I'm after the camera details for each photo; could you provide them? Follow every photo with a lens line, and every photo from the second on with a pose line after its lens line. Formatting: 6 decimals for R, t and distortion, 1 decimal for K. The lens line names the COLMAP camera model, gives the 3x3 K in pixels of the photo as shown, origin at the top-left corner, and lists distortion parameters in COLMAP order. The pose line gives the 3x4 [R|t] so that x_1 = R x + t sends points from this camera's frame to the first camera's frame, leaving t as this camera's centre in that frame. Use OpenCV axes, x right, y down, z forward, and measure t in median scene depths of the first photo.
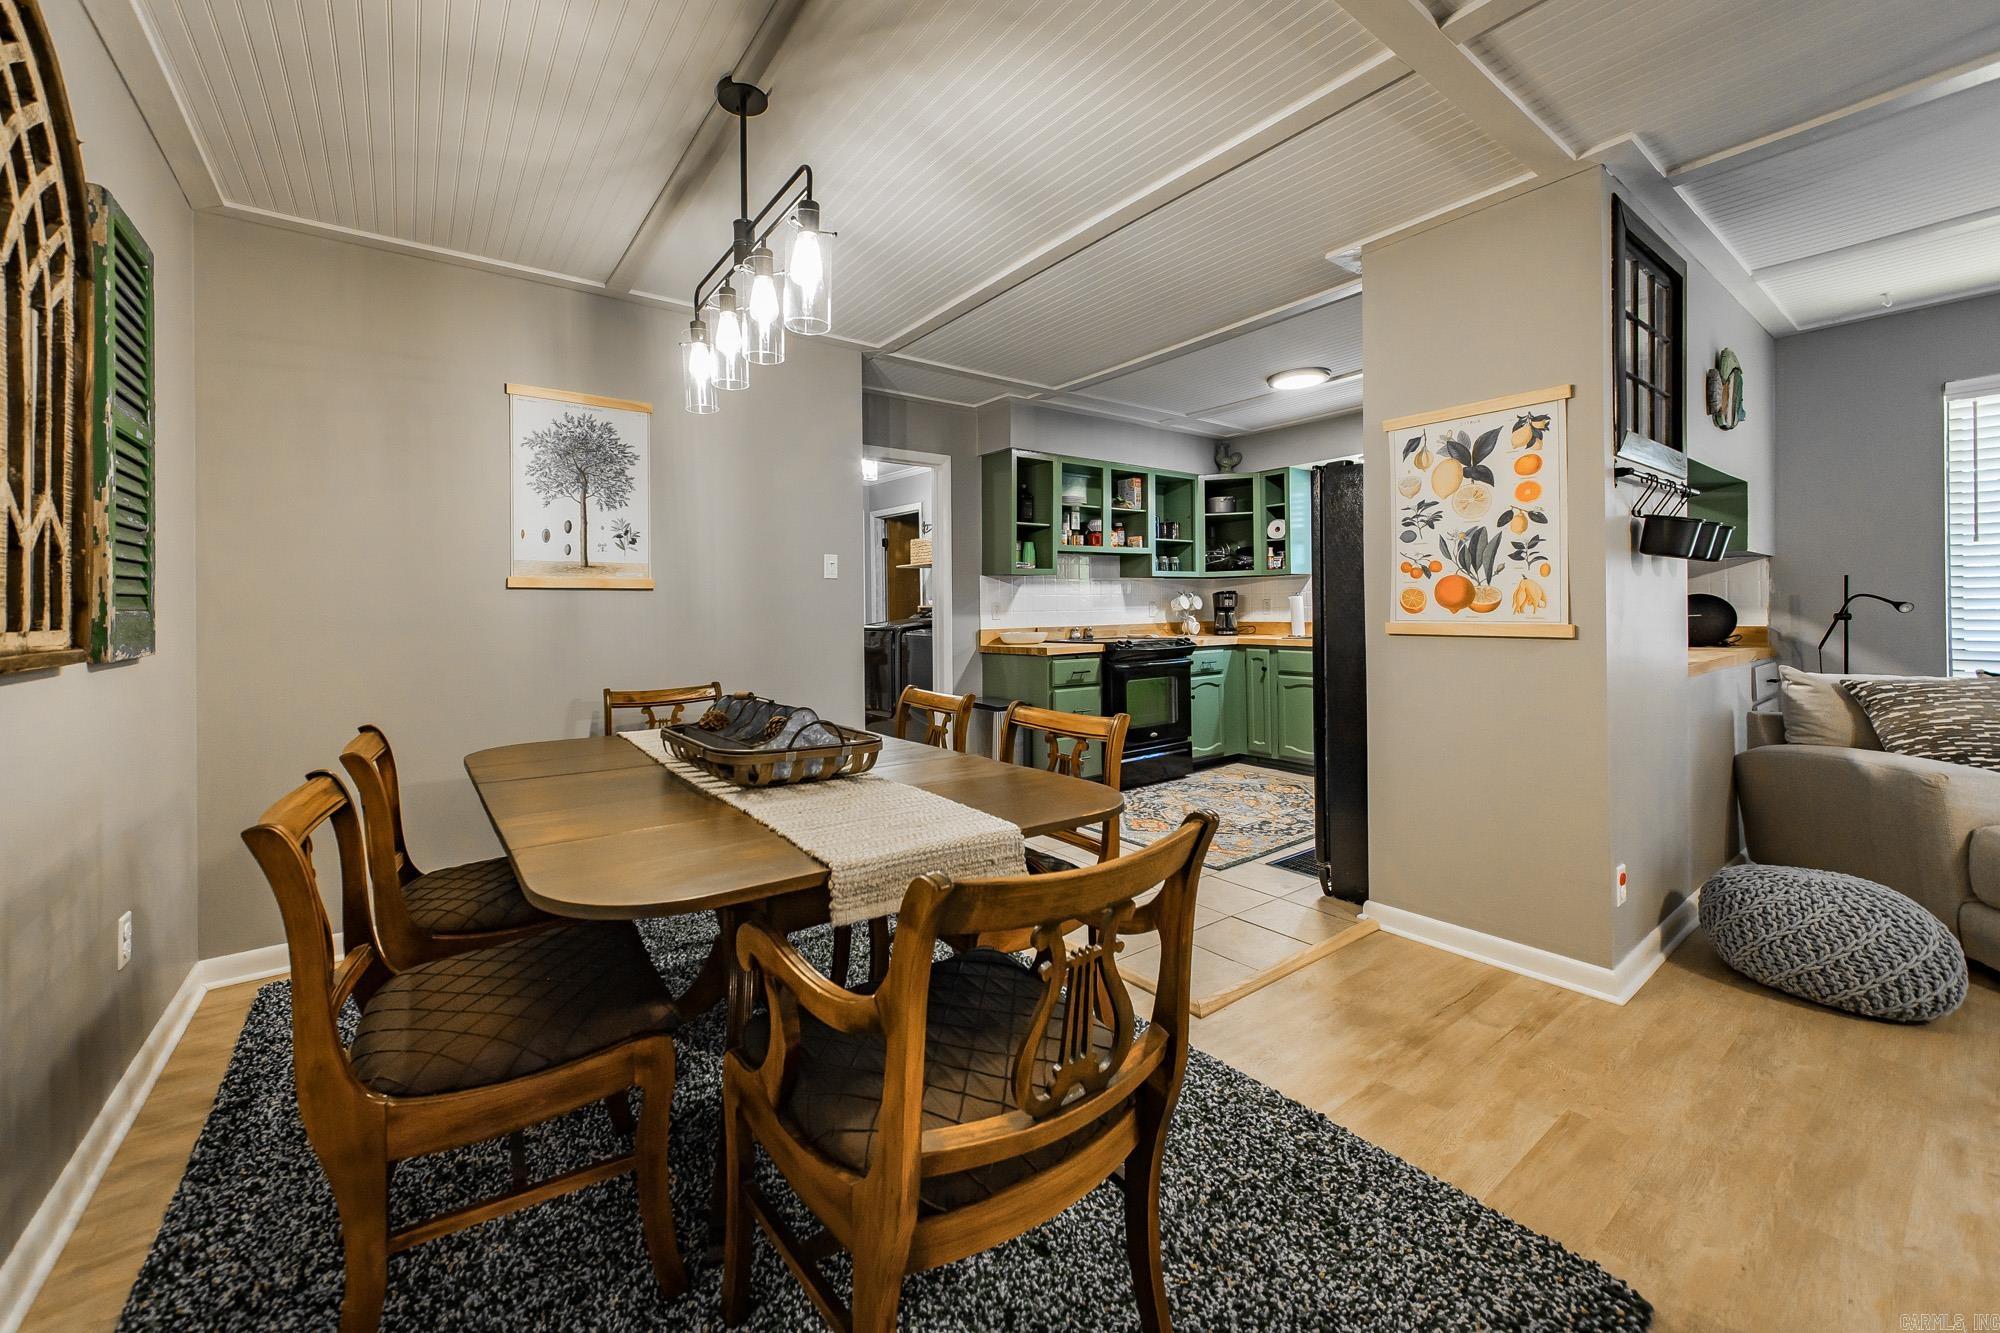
lens RADIAL K [[733.0, 0, 925.0], [0, 733.0, 617.7], [0, 0, 1]] dist [-0.008144, 0.000559]
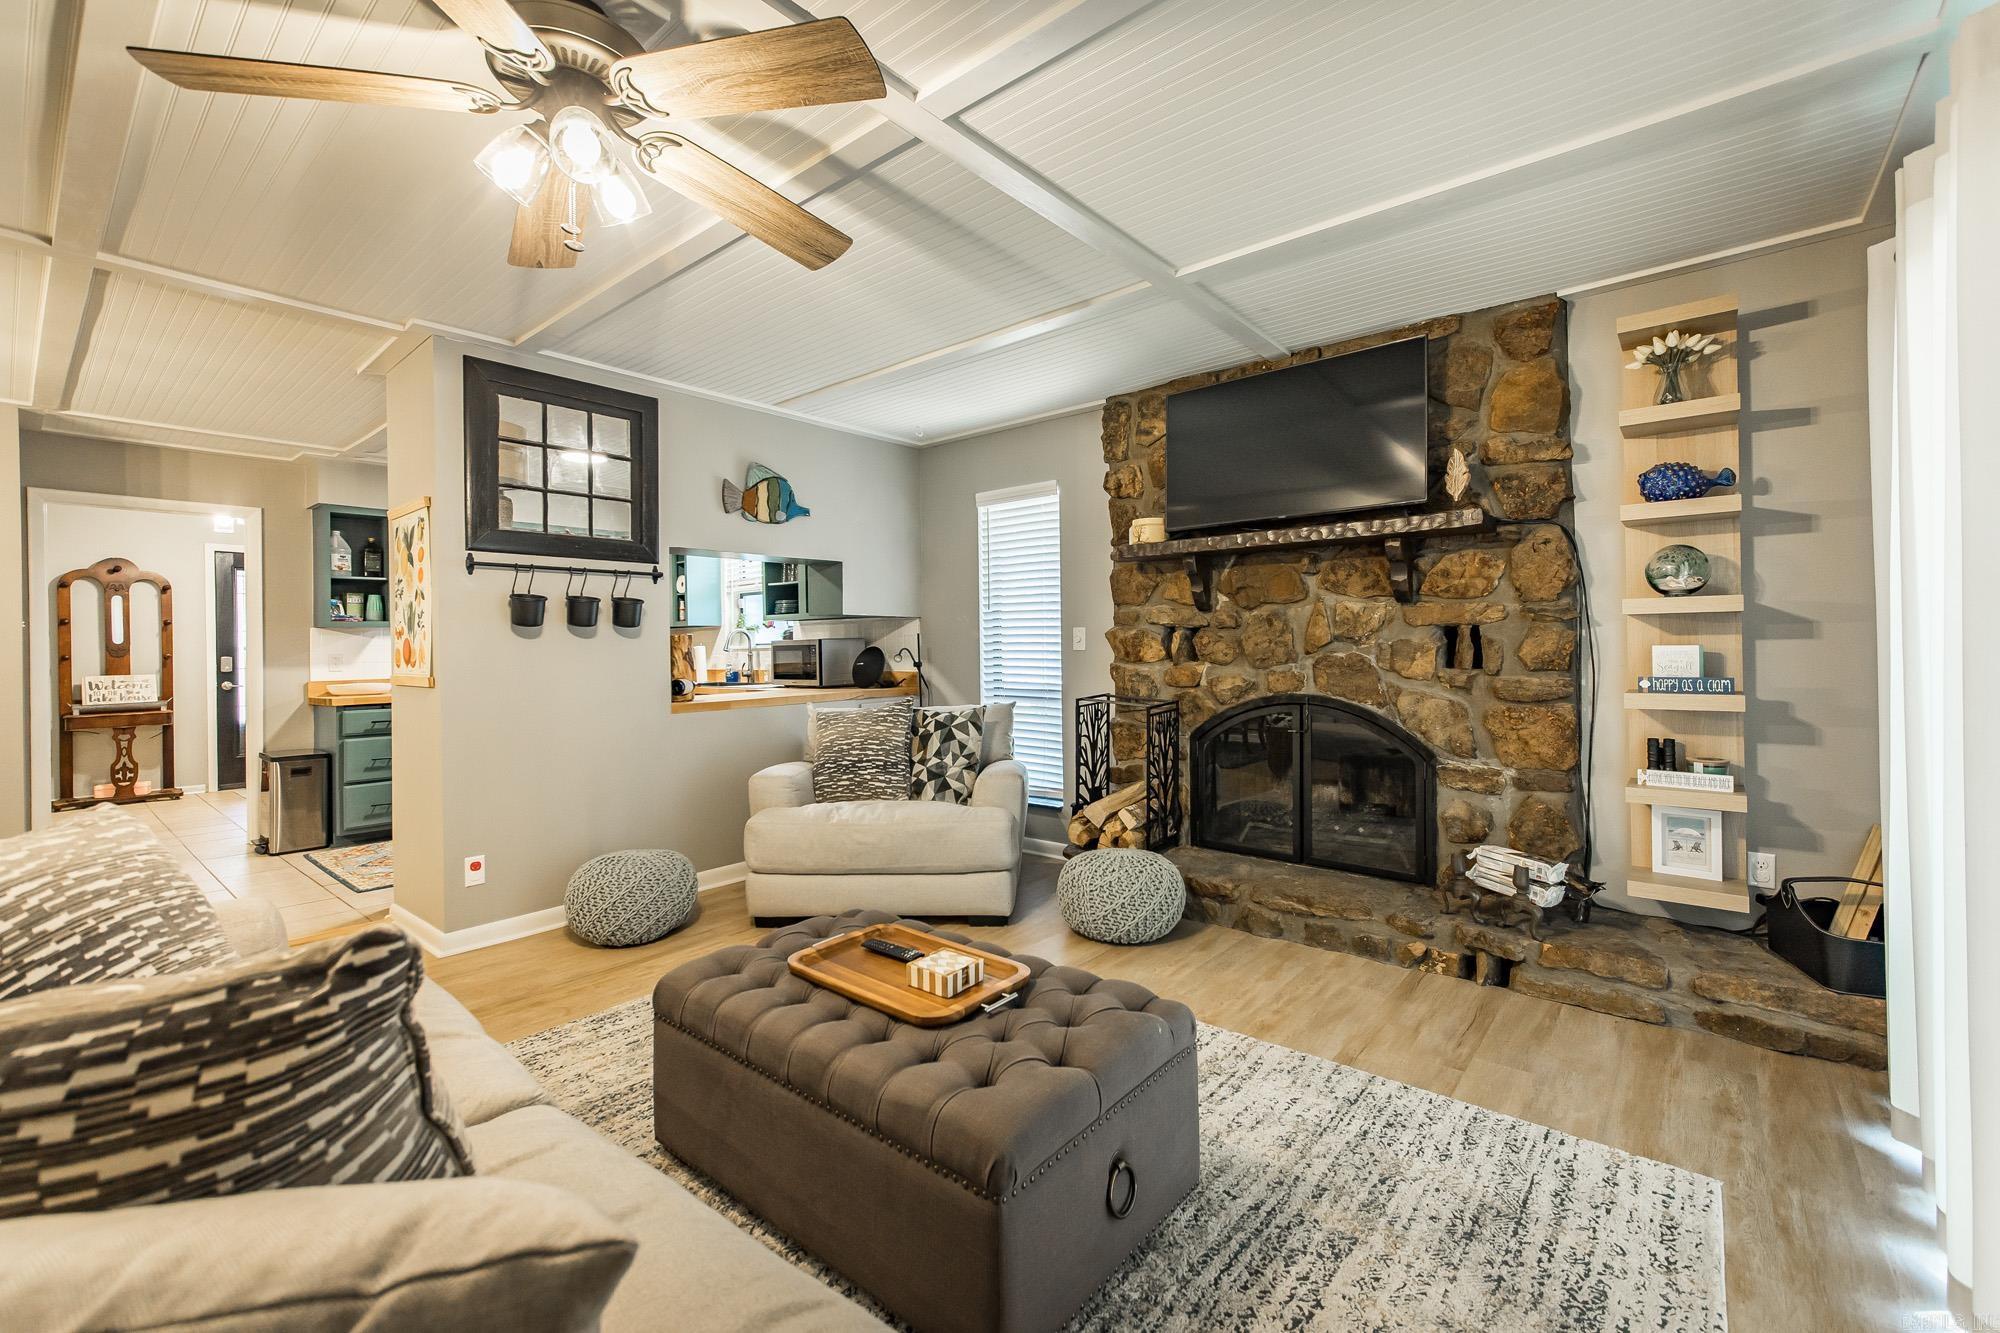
lens RADIAL K [[821.8, 0, 1007.4], [0, 821.8, 649.7], [0, 0, 1]] dist [-0.006460, -0.000086]
pose [[0.963476, -0.003416, 0.267772, 1.142429], [0.006646, 0.999916, -0.011156, -0.013573], [-0.267711, 0.012528, 0.963418, -0.549384]]
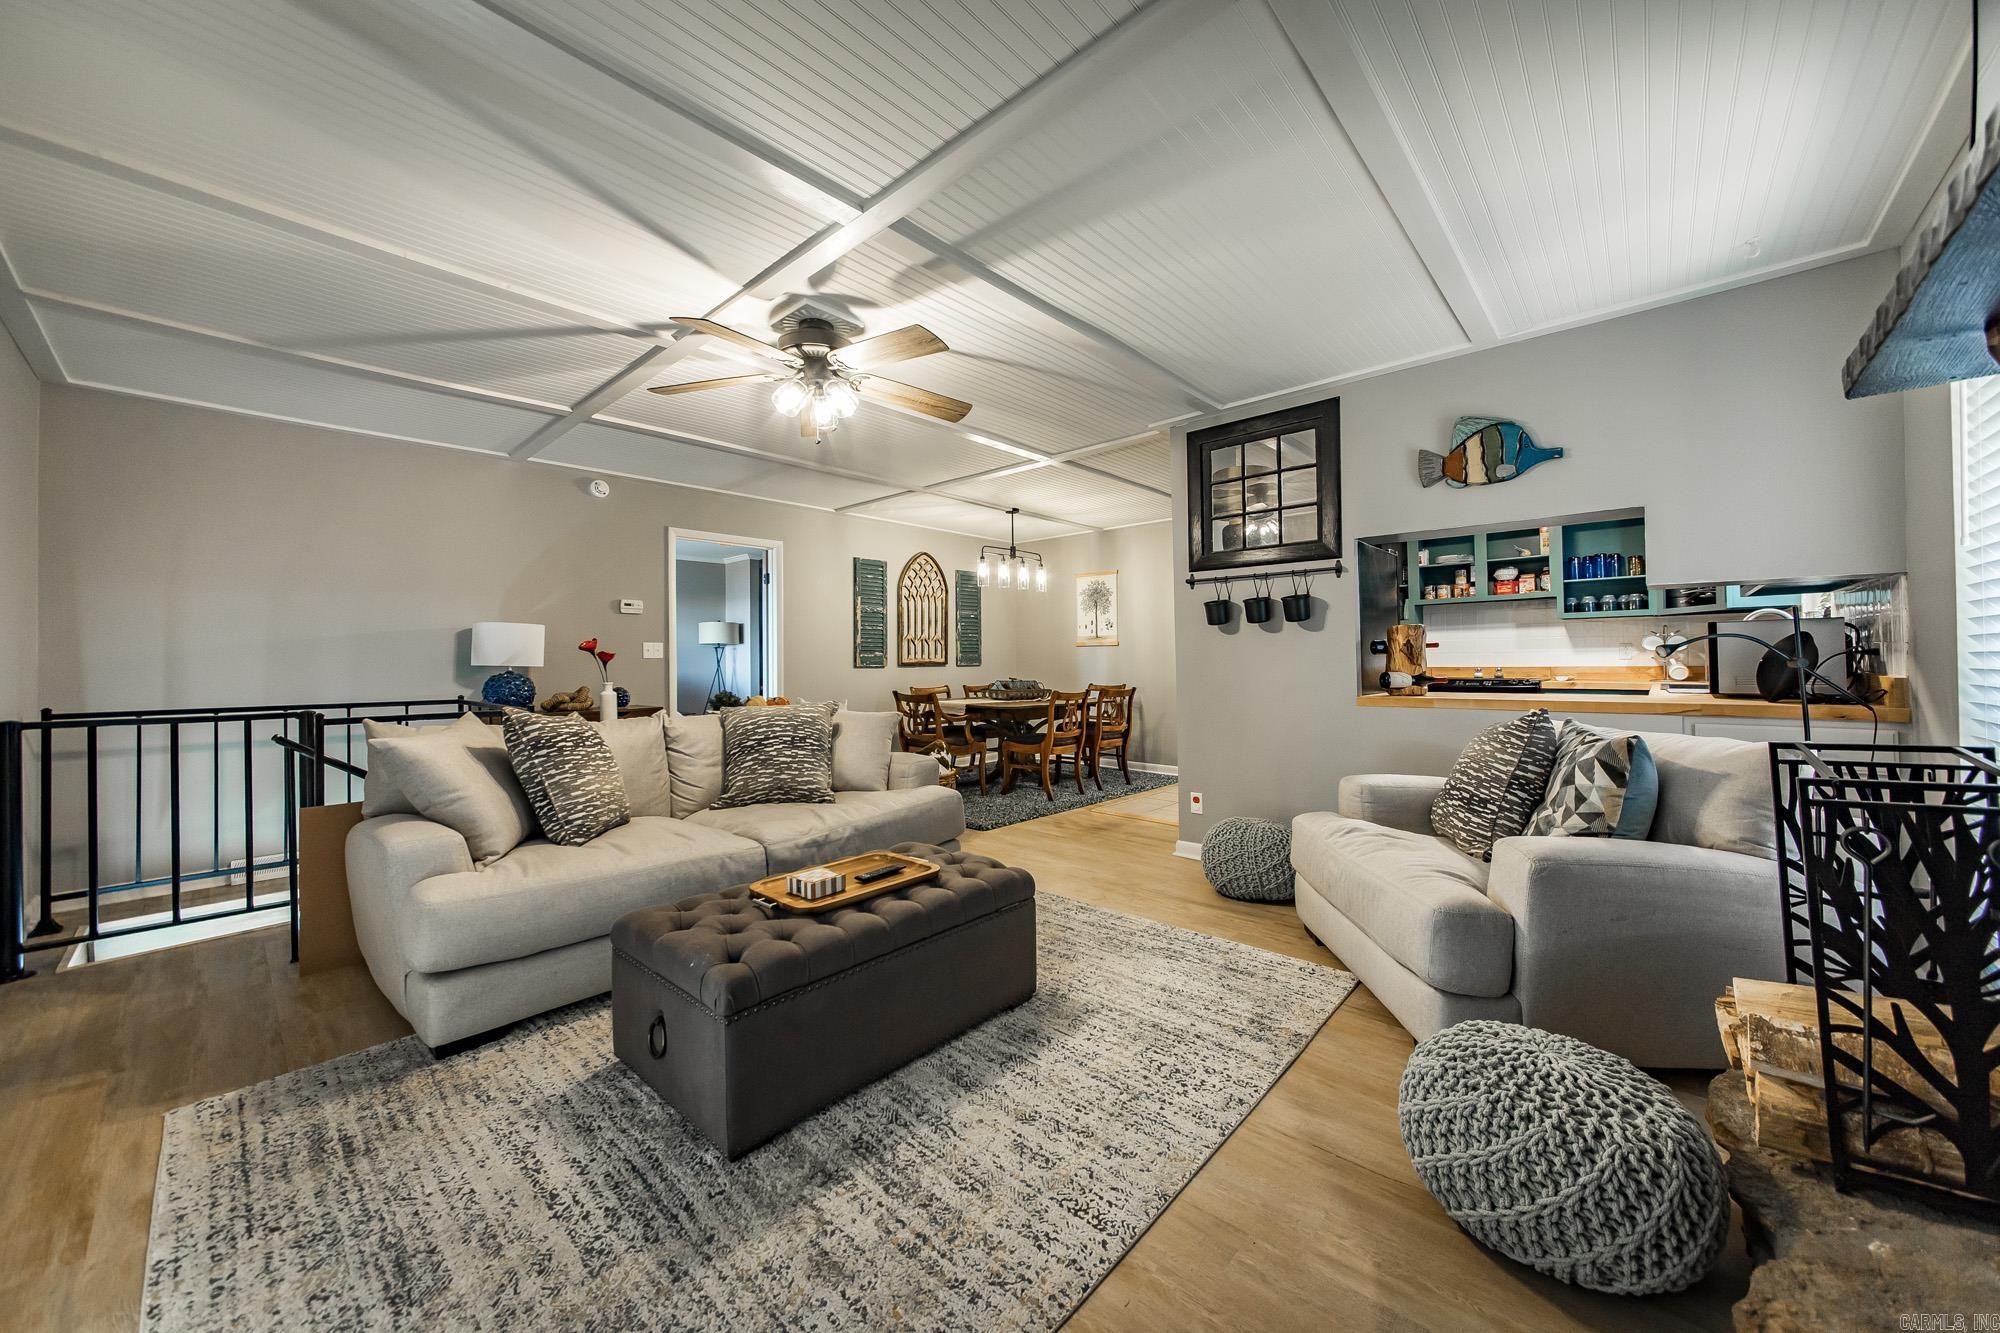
lens RADIAL K [[733.0, 0, 1008.9], [0, 733.0, 658.1], [0, 0, 1]] dist [-0.008144, 0.000559]
pose [[0.236158, 0.007745, -0.971684, 2.013908], [-0.002777, 0.999970, 0.007296, -0.012380], [0.971711, 0.000975, 0.236172, 0.066999]]
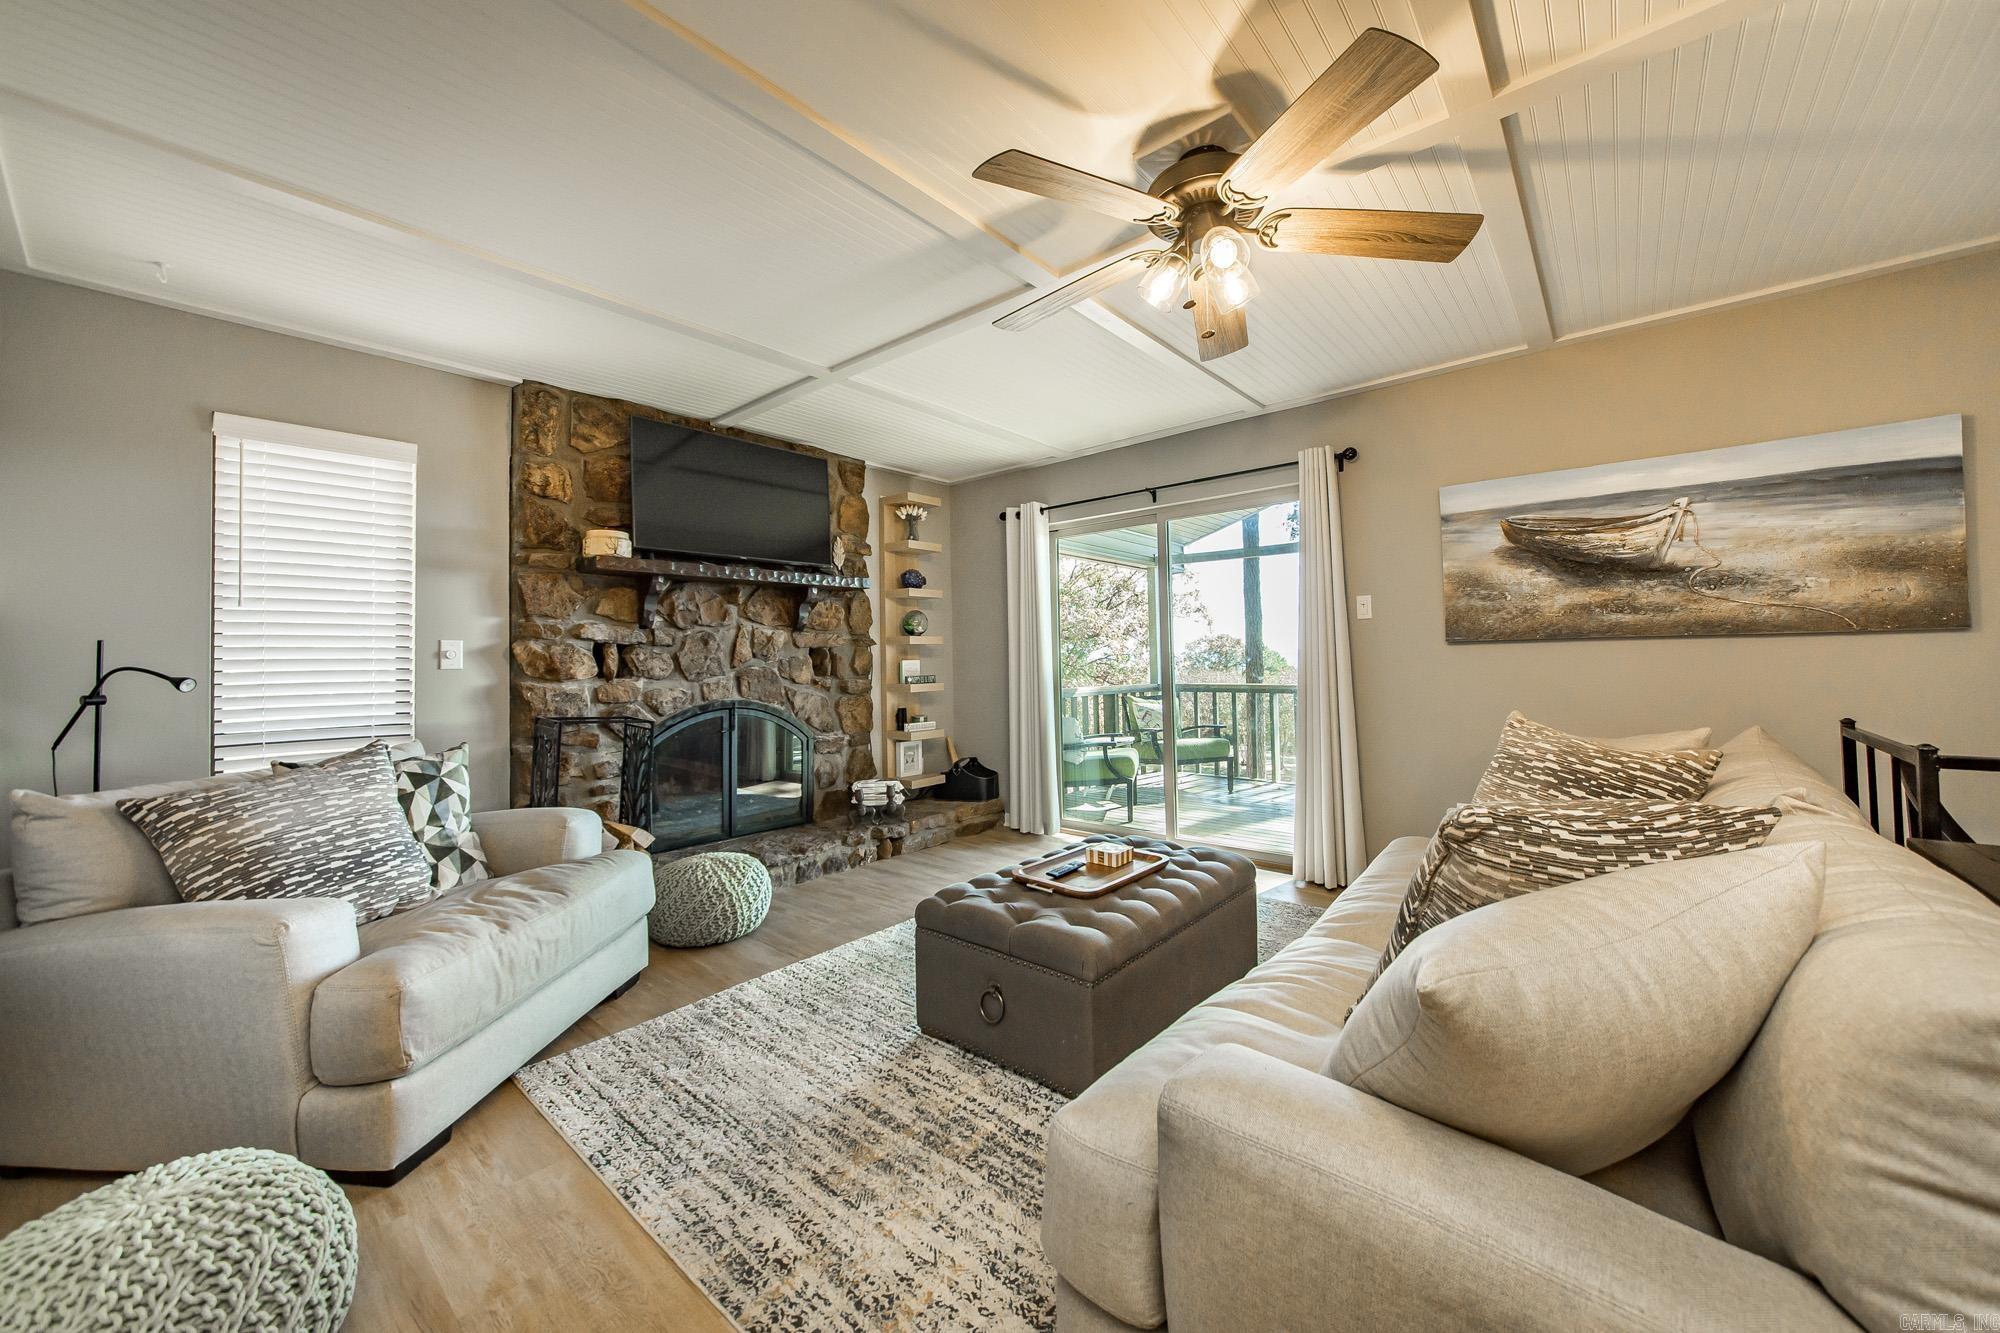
lens RADIAL K [[733.0, 0, 987.5], [0, 733.0, 645.3], [0, 0, 1]] dist [-0.008144, 0.000559]
pose [[-0.237290, 0.035450, 0.970792, 0.444499], [0.037212, 0.998932, -0.027381, -0.005353], [-0.970726, 0.029628, -0.238356, 0.393036]]
